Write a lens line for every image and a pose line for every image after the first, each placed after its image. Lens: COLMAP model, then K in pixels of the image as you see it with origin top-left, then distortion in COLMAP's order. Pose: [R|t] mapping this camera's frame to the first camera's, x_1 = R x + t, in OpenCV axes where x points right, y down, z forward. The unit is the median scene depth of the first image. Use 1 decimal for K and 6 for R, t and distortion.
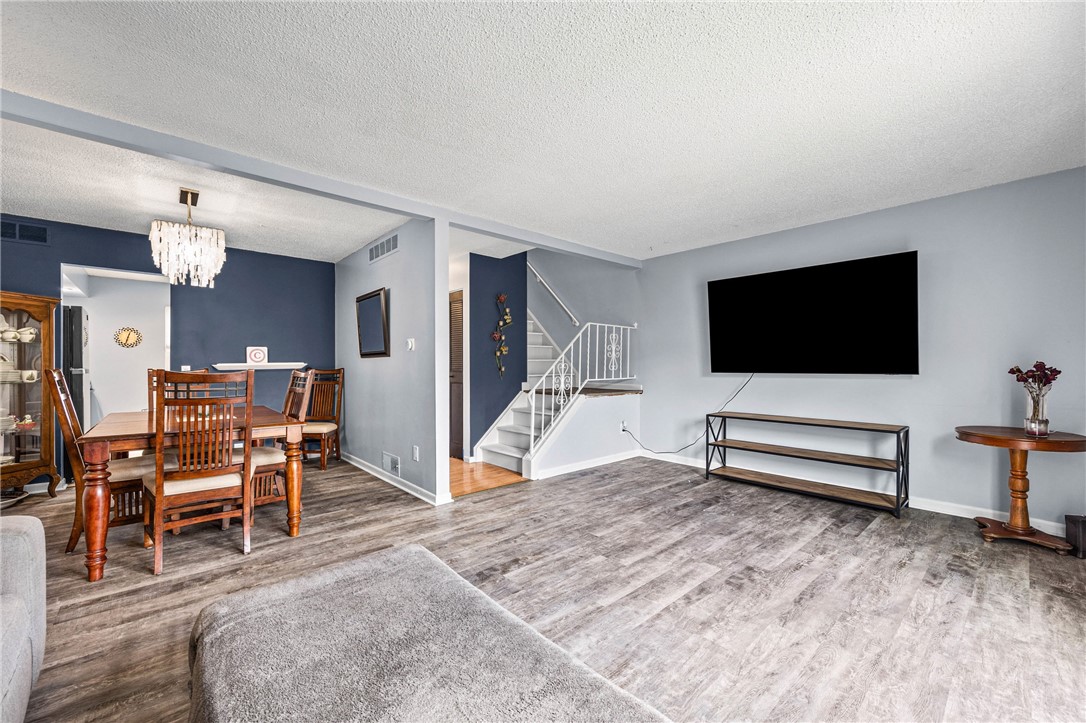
lens RADIAL K [[432.4, 0, 543.5], [0, 432.4, 366.4], [0, 0, 1]] dist [-0.002435, -0.000086]
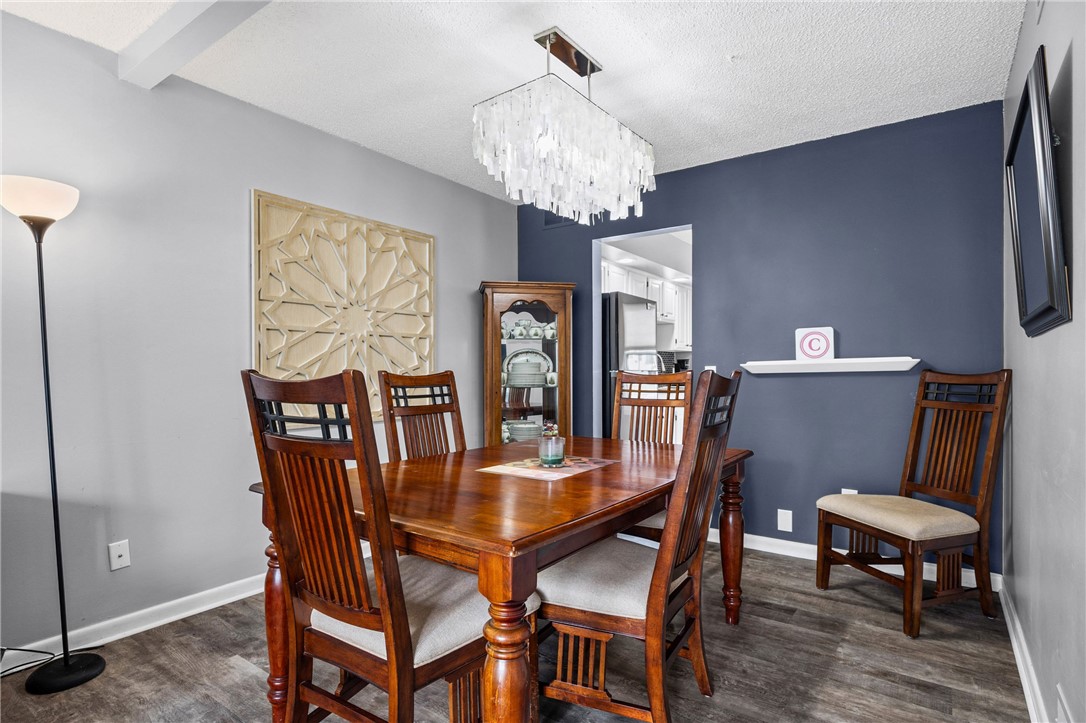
lens RADIAL K [[553.4, 0, 546.7], [0, 553.4, 376.2], [0, 0, 1]] dist [-0.001373, 0.000064]
pose [[0.218333, 0.010043, -0.975823, -0.136178], [0.003764, 0.999931, 0.011133, 0.004760], [0.975867, -0.006104, 0.218280, 0.768706]]
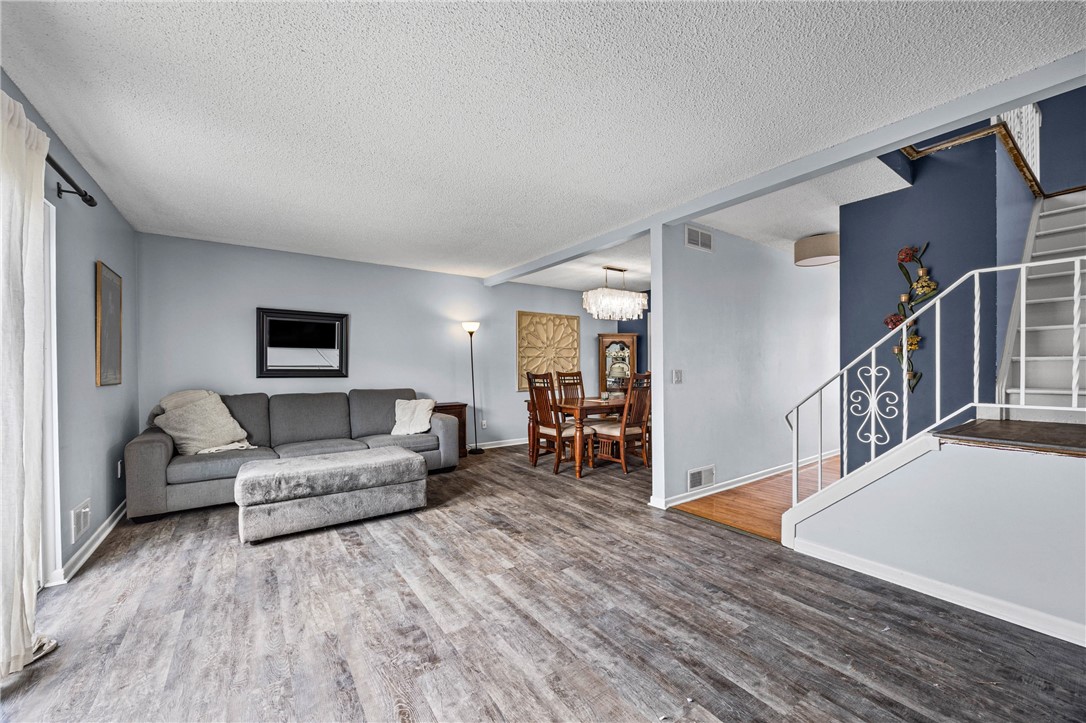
lens RADIAL K [[419.2, 0, 545.5], [0, 419.2, 366.0], [0, 0, 1]] dist [-0.002216, 0.000130]
pose [[-0.113683, -0.003603, -0.993510, 0.778361], [0.003858, 0.999984, -0.004068, -0.008989], [0.993510, -0.004296, -0.113668, 0.859454]]
